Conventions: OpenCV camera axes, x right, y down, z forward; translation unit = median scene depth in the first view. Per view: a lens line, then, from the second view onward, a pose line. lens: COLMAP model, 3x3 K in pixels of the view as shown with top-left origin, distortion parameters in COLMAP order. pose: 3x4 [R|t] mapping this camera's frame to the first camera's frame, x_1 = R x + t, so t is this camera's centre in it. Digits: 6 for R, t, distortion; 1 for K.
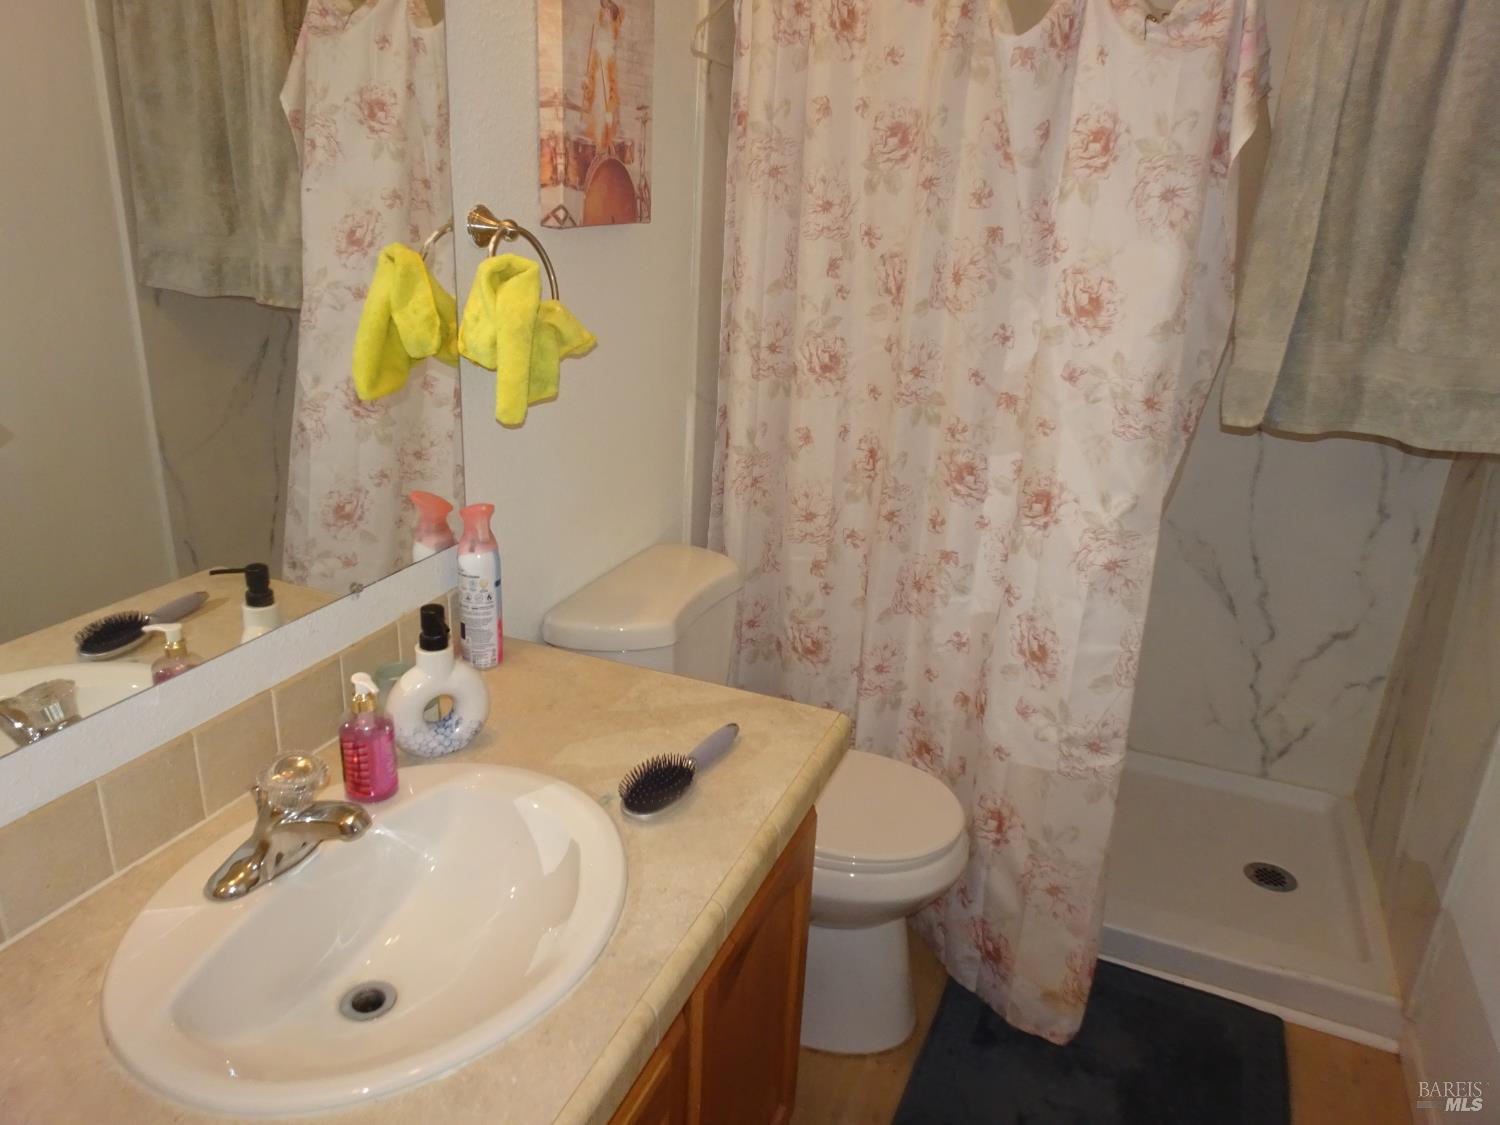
lens RADIAL K [[1049.2, 0, 746.3], [0, 1049.2, 570.5], [0, 0, 1]] dist [0.001229, 0.000951]
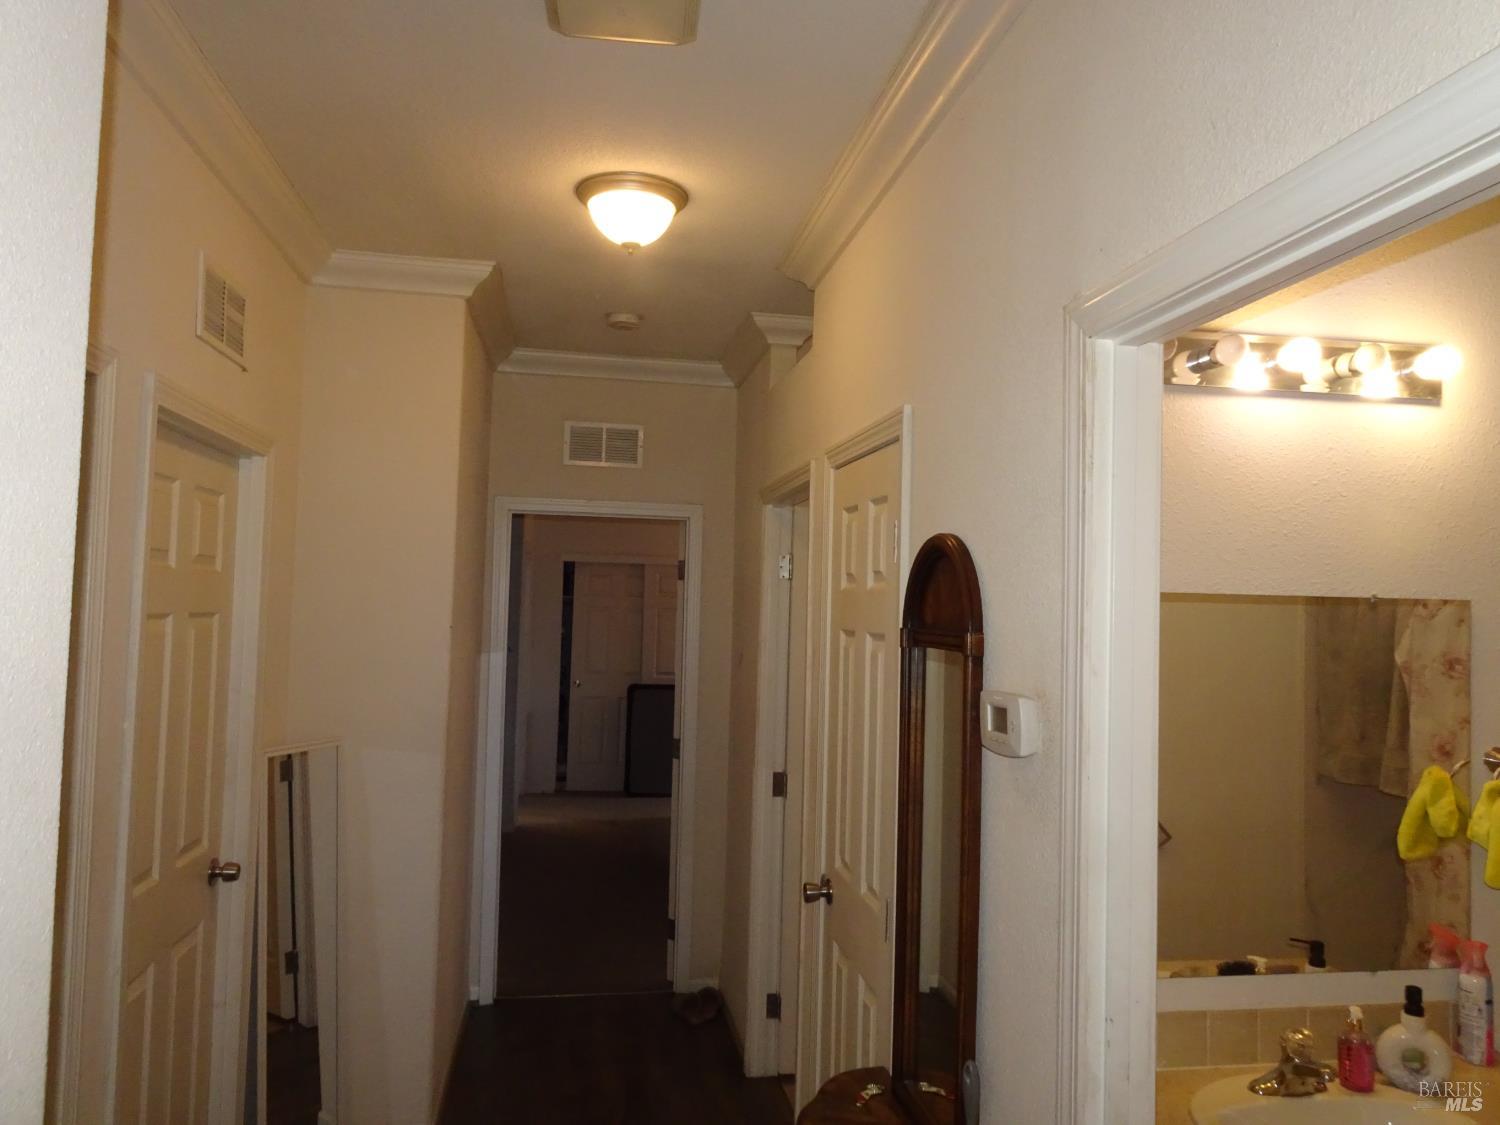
lens RADIAL K [[1049.2, 0, 746.3], [0, 1049.2, 570.5], [0, 0, 1]] dist [0.001229, 0.000951]
pose [[0.517746, -0.068896, -0.852756, 0.527670], [-0.299300, 0.919181, -0.255981, 0.148543], [0.801473, 0.387763, 0.455282, -0.723310]]
